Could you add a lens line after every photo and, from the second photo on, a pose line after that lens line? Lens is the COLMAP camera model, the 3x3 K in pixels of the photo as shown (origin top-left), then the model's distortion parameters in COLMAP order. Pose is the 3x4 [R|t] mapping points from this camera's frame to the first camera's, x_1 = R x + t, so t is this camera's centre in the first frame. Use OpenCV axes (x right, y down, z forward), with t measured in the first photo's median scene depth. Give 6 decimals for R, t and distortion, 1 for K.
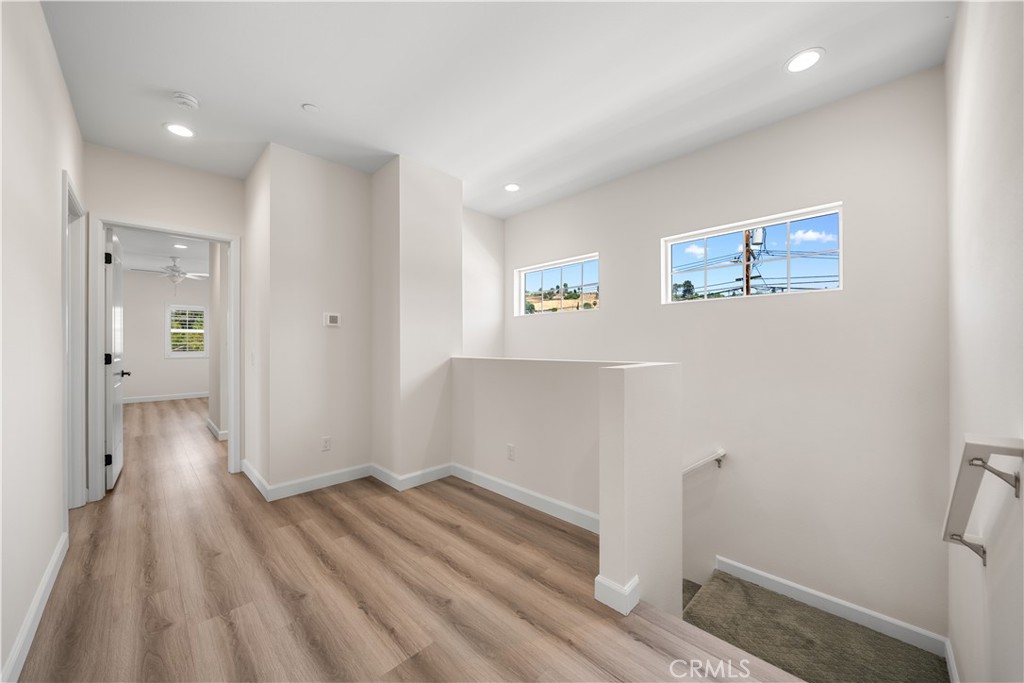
lens RADIAL K [[375.5, 0, 511.0], [0, 375.5, 340.9], [0, 0, 1]] dist [0.000492, -0.000059]
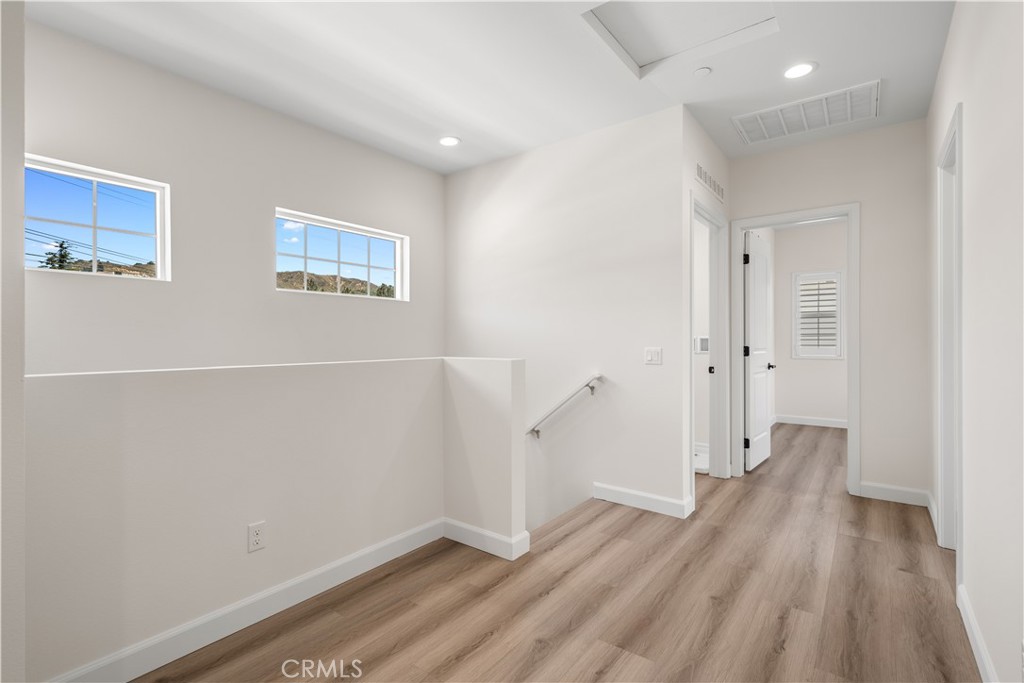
lens RADIAL K [[467.6, 0, 511.0], [0, 467.6, 345.9], [0, 0, 1]] dist [-0.002990, -0.000156]
pose [[-0.139478, -0.001804, 0.990223, -1.116315], [-0.012629, 0.999920, 0.000043, 0.022502], [-0.990145, -0.012499, -0.139490, 1.129112]]
